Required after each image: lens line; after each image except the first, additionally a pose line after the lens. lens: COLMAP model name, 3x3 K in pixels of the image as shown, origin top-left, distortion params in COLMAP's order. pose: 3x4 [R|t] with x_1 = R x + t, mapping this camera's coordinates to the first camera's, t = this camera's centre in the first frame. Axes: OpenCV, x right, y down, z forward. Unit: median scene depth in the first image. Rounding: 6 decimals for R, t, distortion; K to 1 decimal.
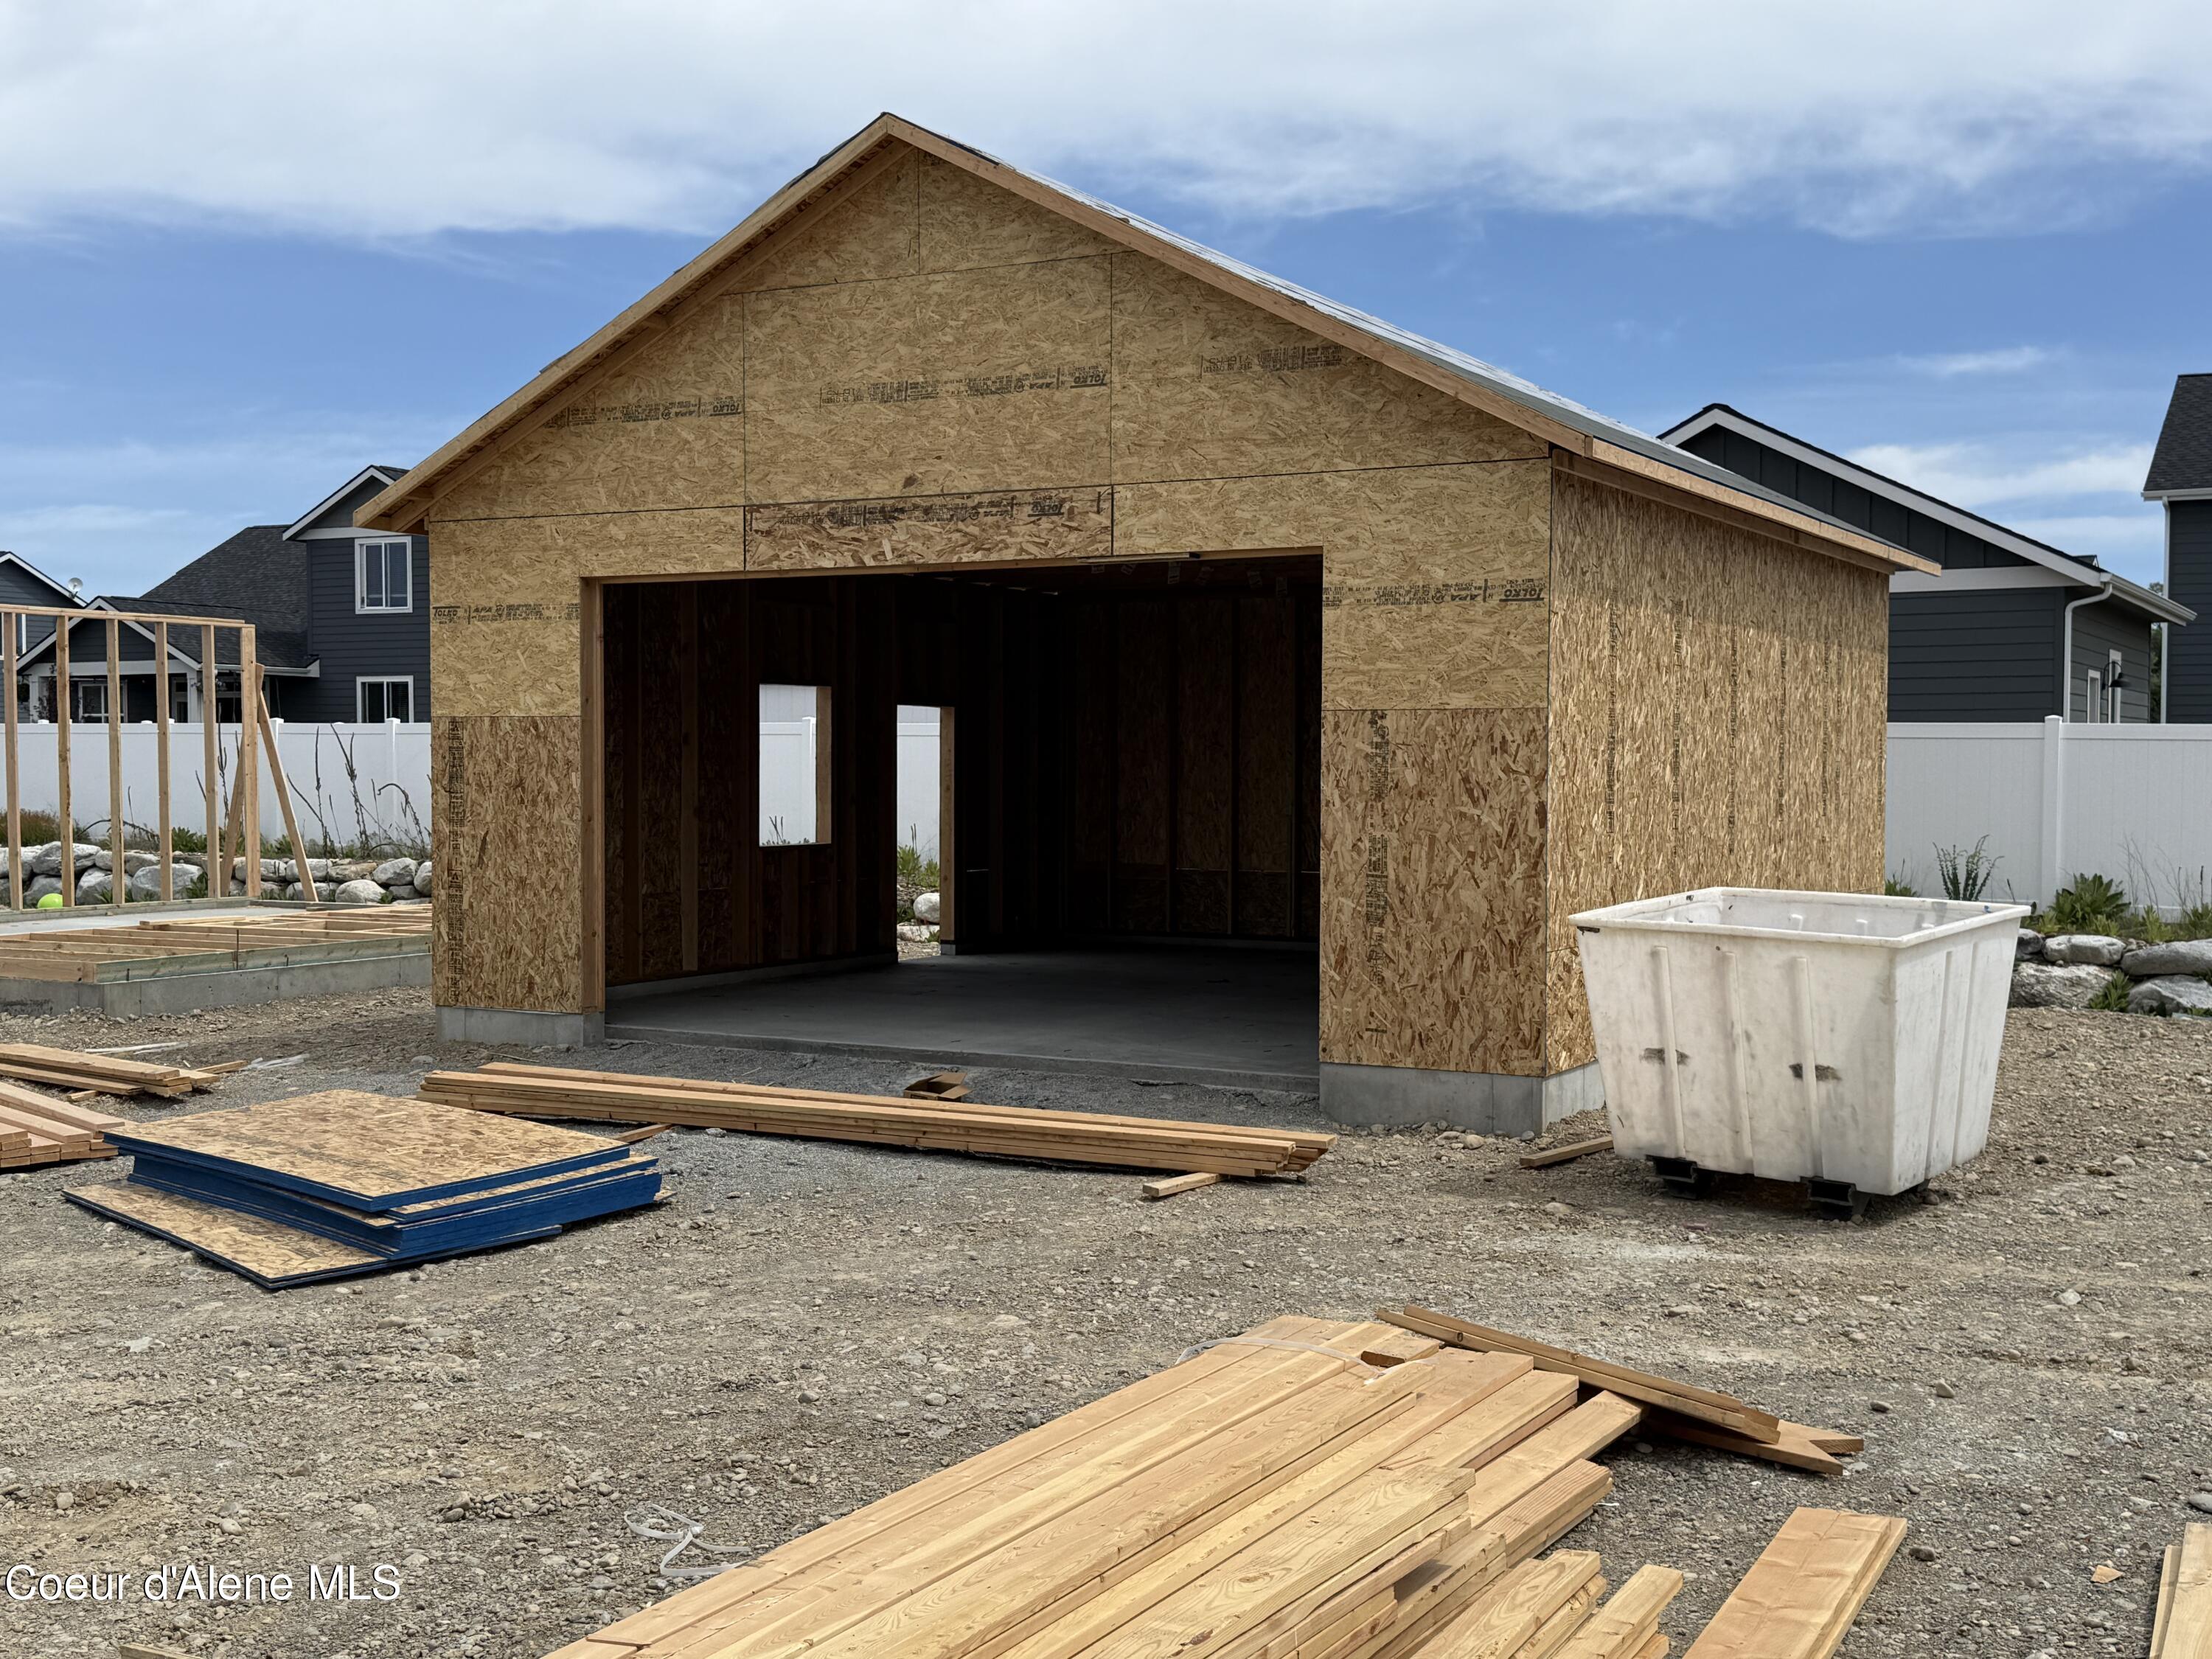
lens RADIAL K [[2556.8, 0, 1104.0], [0, 2556.8, 838.7], [0, 0, 1]] dist [0.114814, 0.000000]
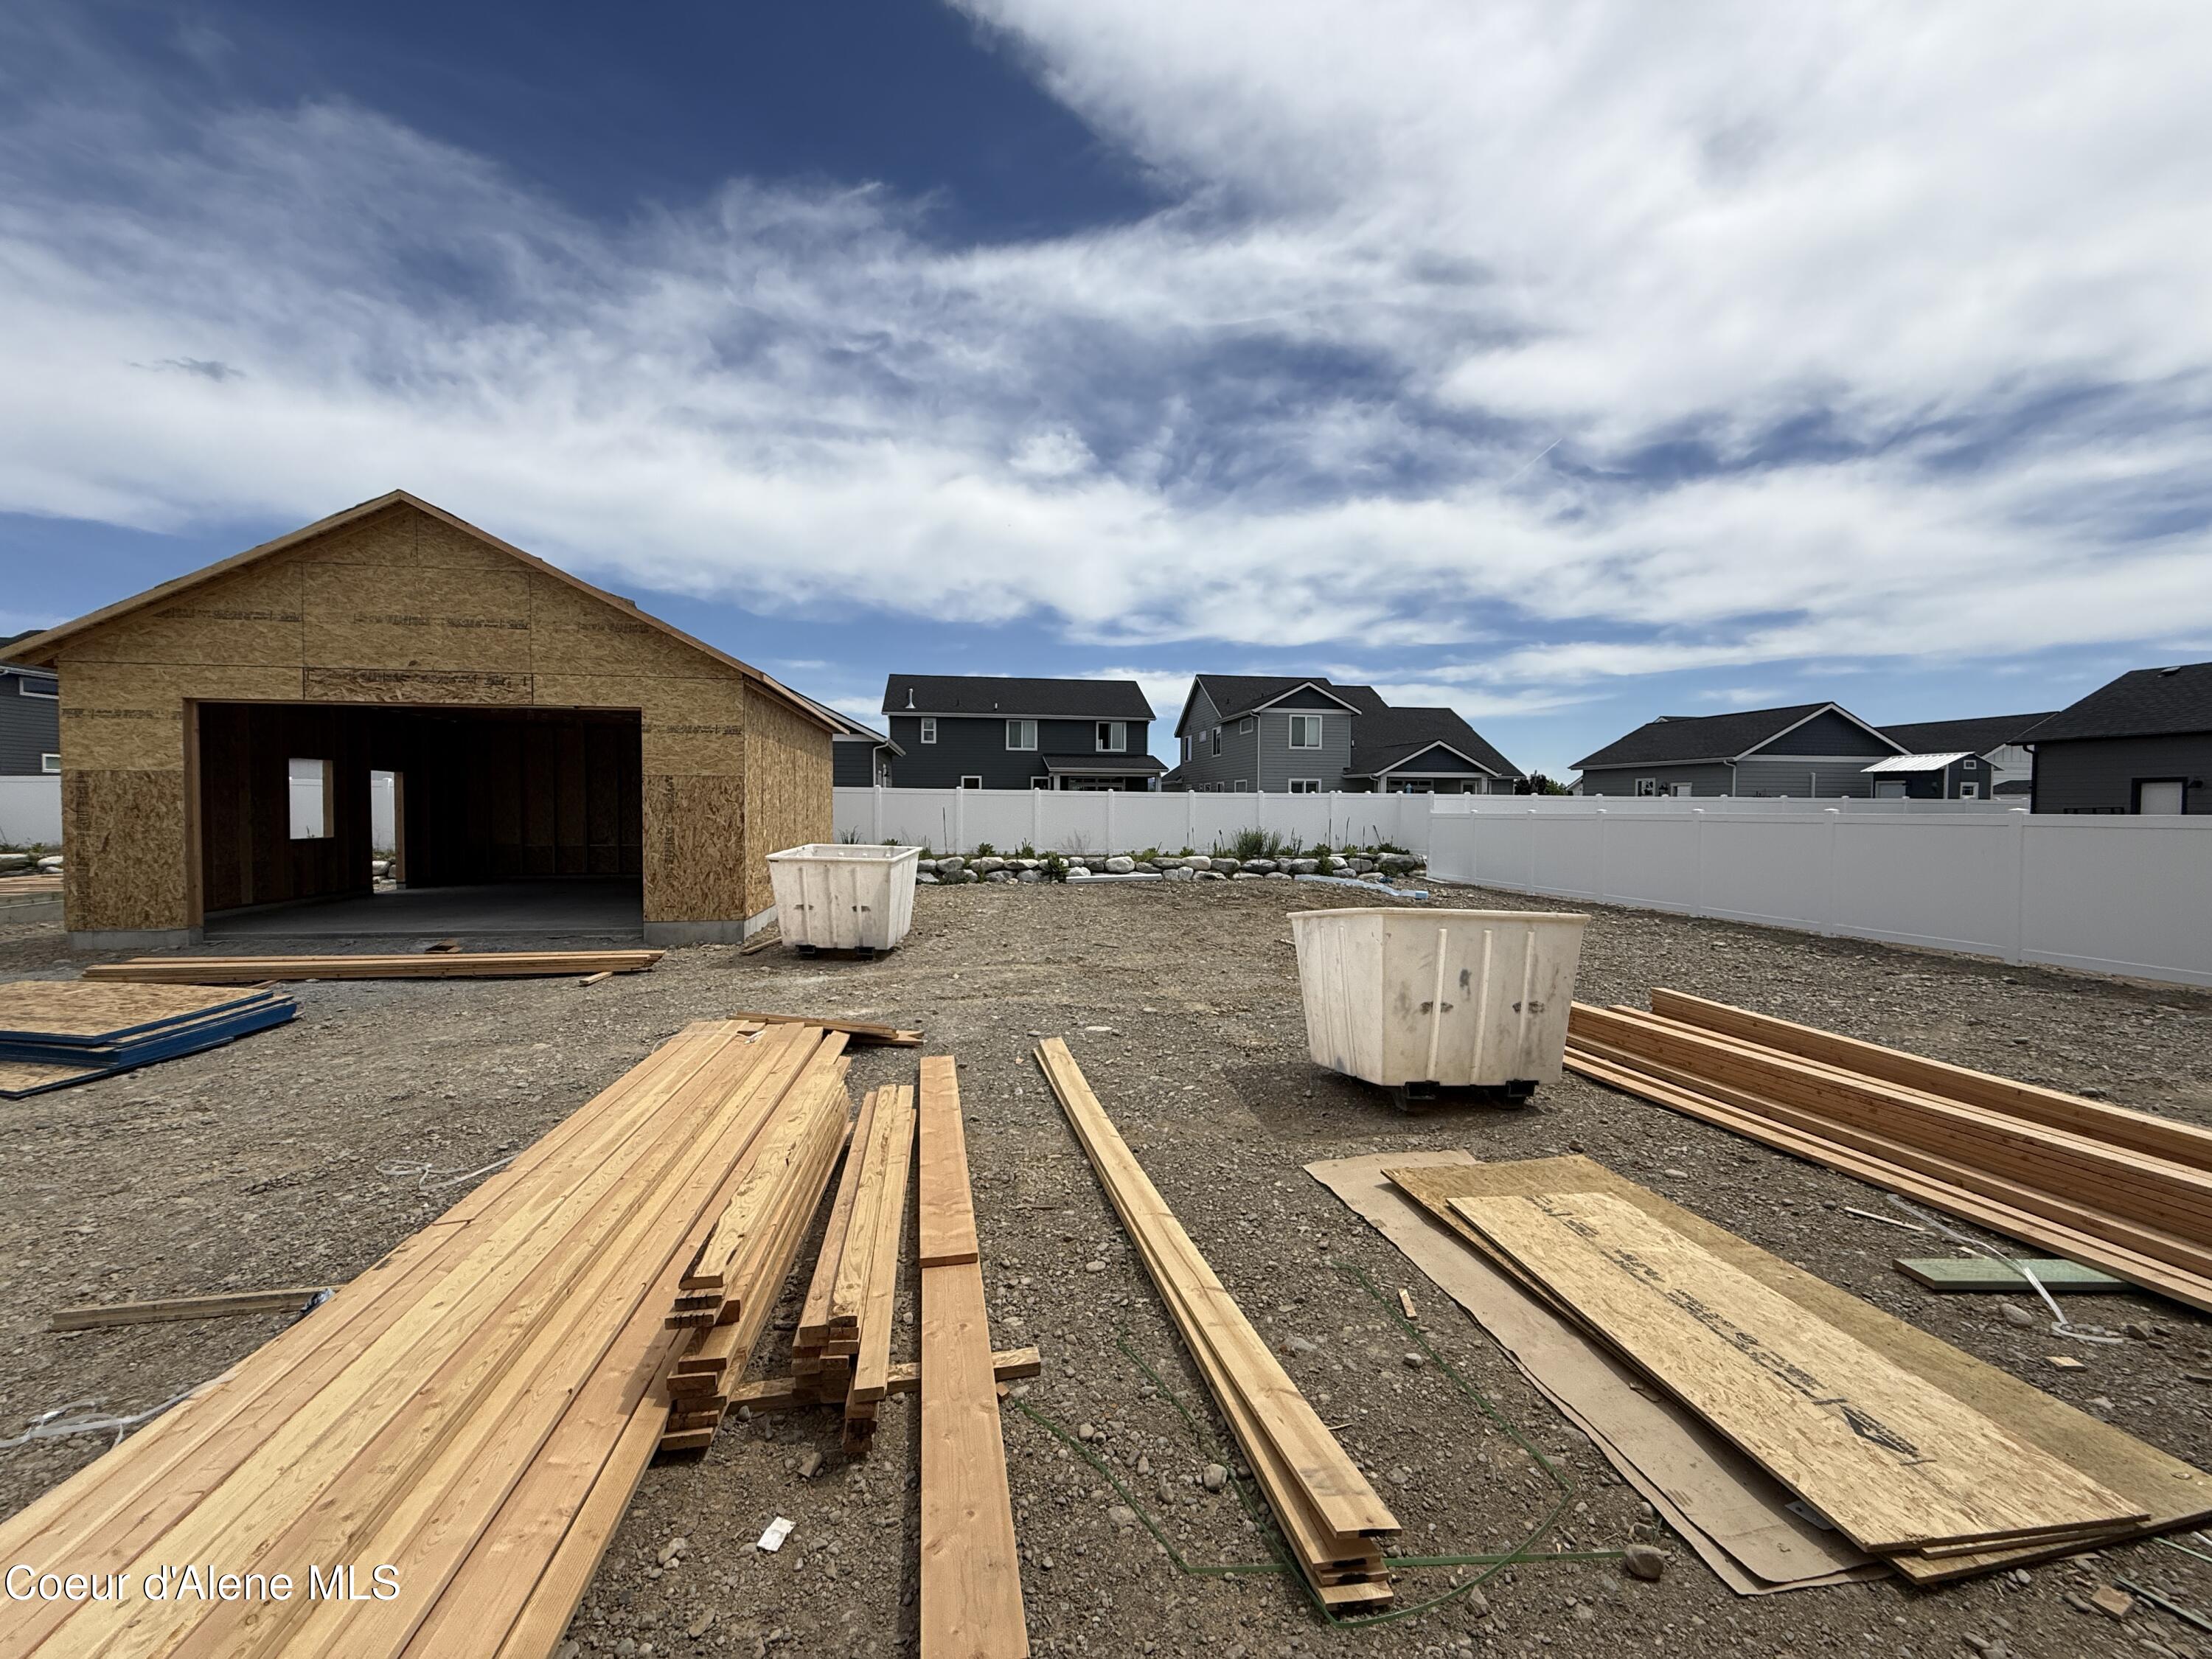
lens RADIAL K [[910.3, 0, 1068.9], [0, 910.3, 828.9], [0, 0, 1]] dist [-0.001838, 0.000899]
pose [[0.774038, -0.012713, 0.633011, -0.145810], [0.018202, 0.999832, -0.002177, 0.009258], [-0.632877, 0.013207, 0.774140, 0.085588]]
